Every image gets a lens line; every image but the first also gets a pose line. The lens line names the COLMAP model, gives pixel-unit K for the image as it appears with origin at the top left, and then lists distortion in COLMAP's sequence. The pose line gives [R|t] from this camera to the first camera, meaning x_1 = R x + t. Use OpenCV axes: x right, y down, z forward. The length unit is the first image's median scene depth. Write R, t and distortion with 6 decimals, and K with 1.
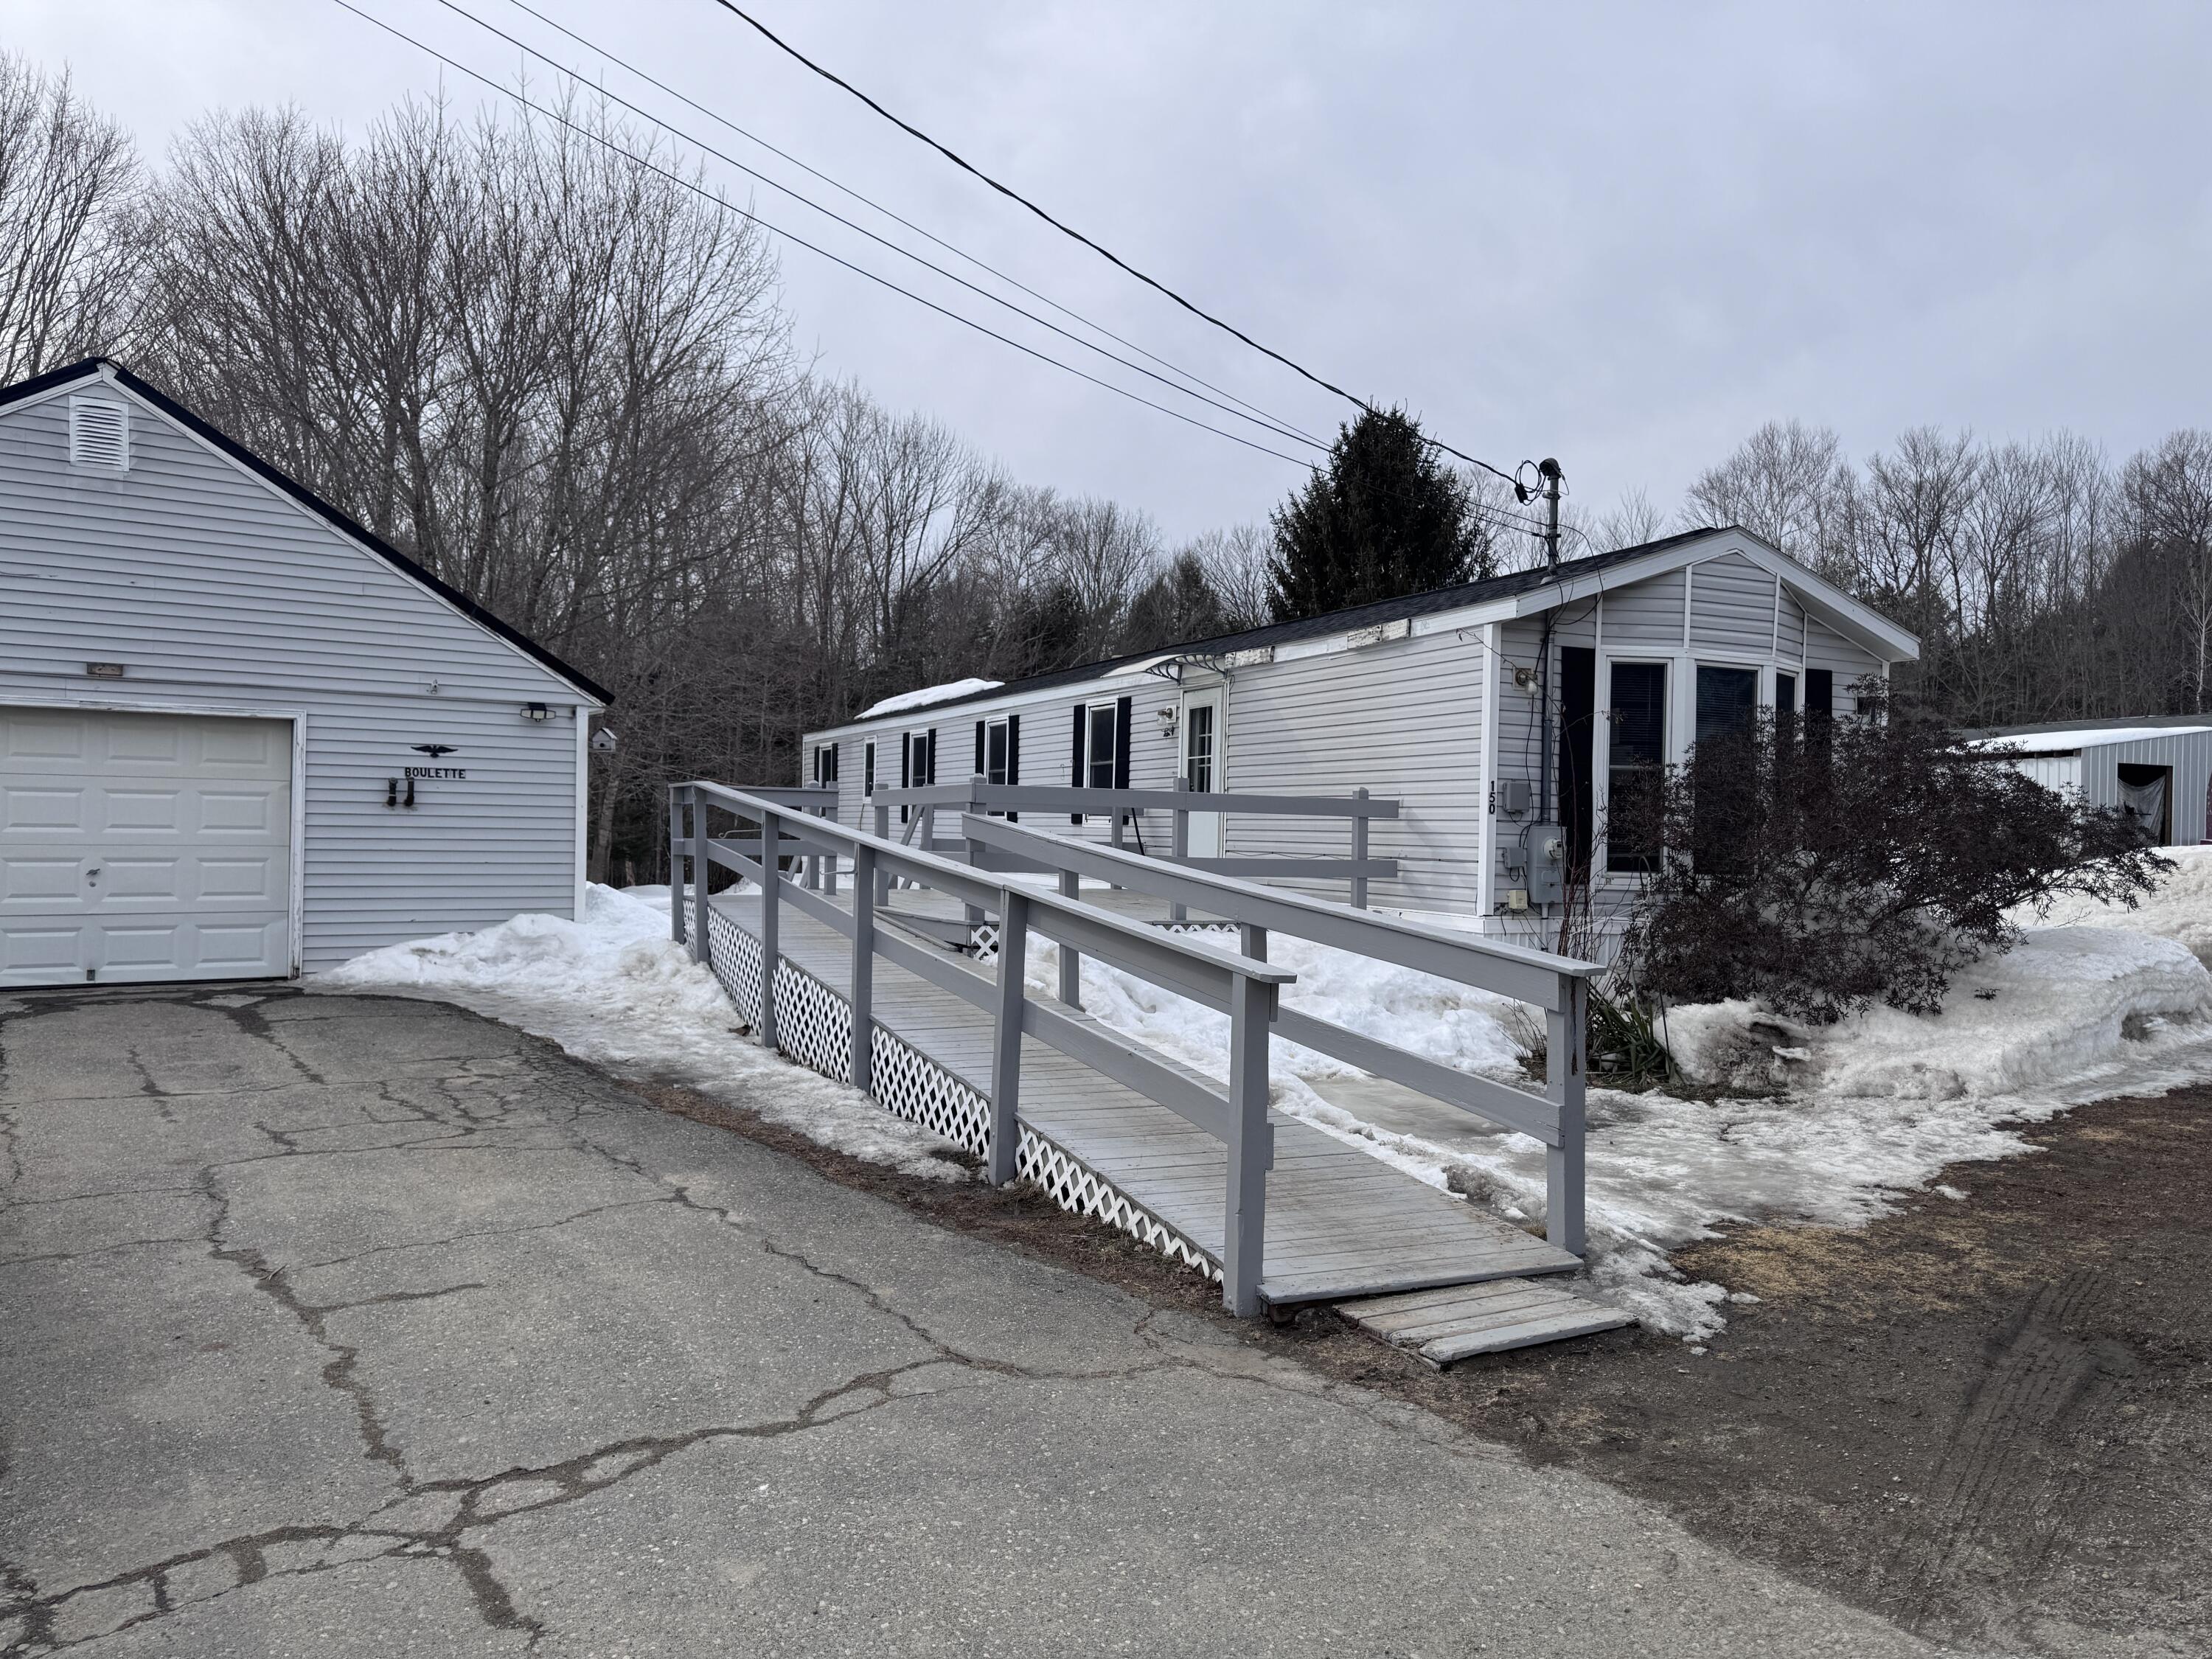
lens RADIAL K [[1547.3, 0, 1106.1], [0, 1547.3, 850.1], [0, 0, 1]] dist [0.099730, -0.152092]
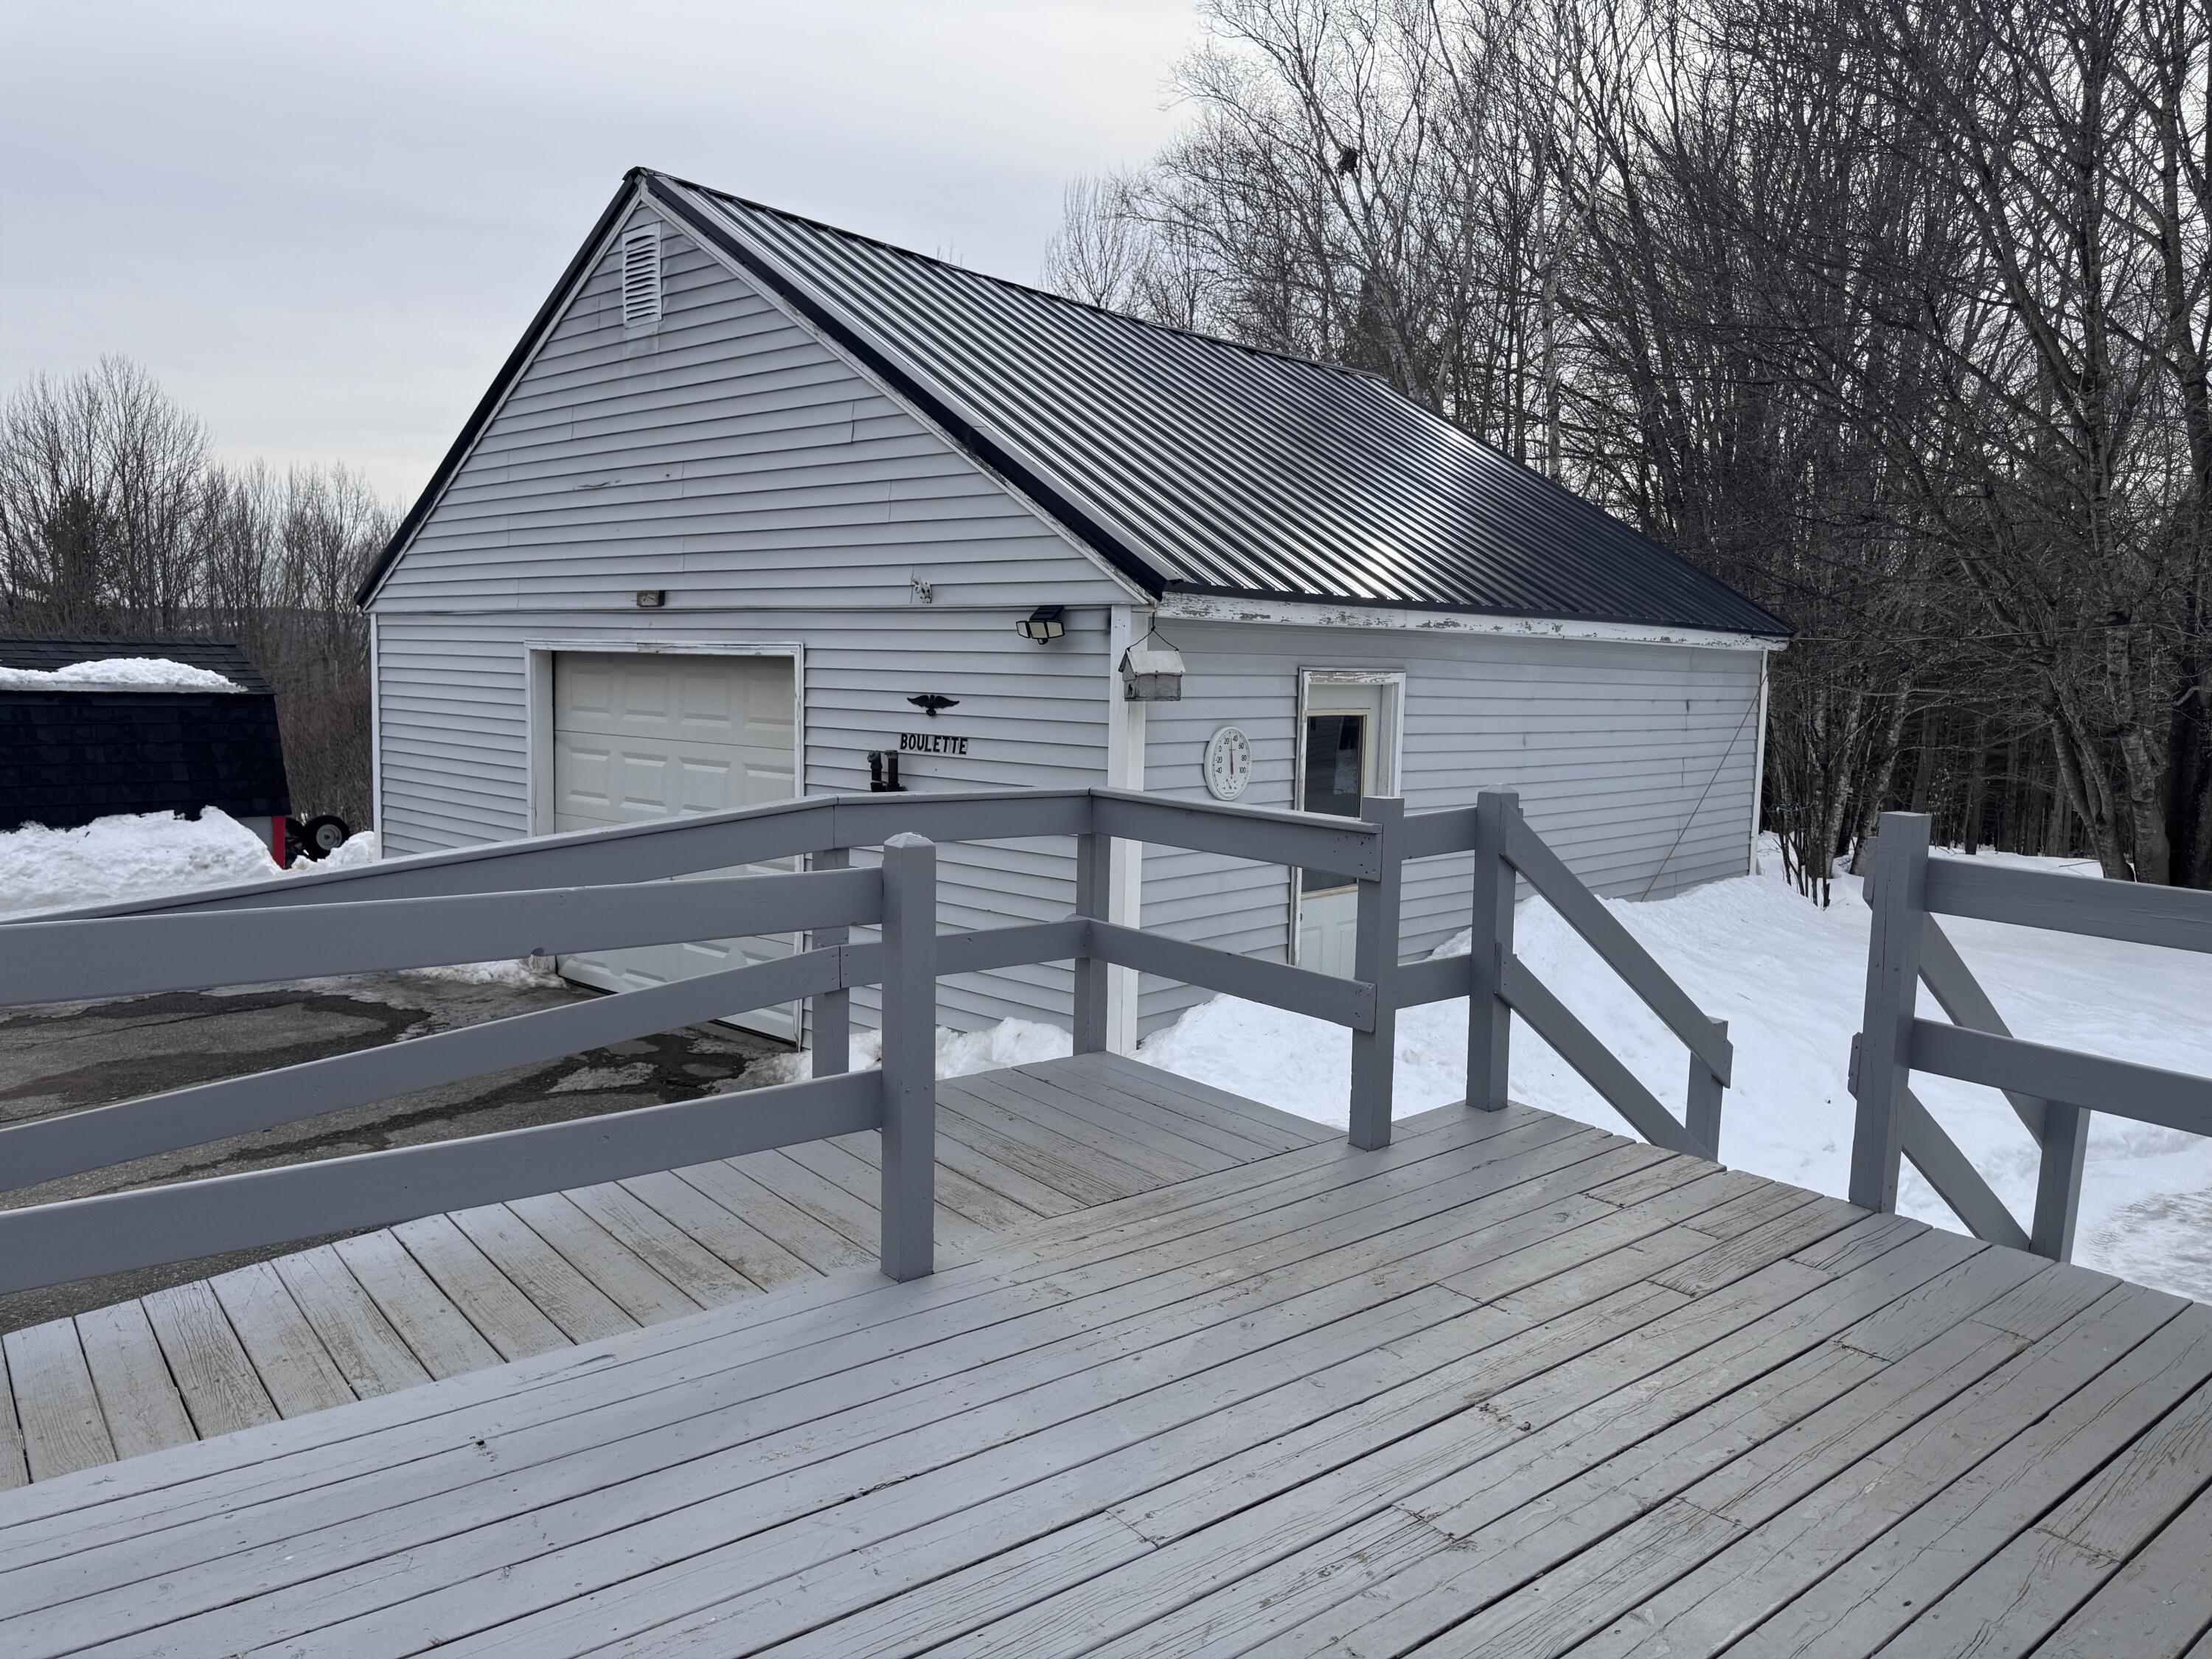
lens RADIAL K [[1538.1, 0, 1108.4], [0, 1538.1, 815.8], [0, 0, 1]] dist [0.108426, -0.116502]
pose [[0.227894, 0.082842, -0.970156, 0.121703], [-0.028656, 0.996513, 0.078361, -0.065823], [0.973264, 0.009943, 0.229473, 0.897754]]
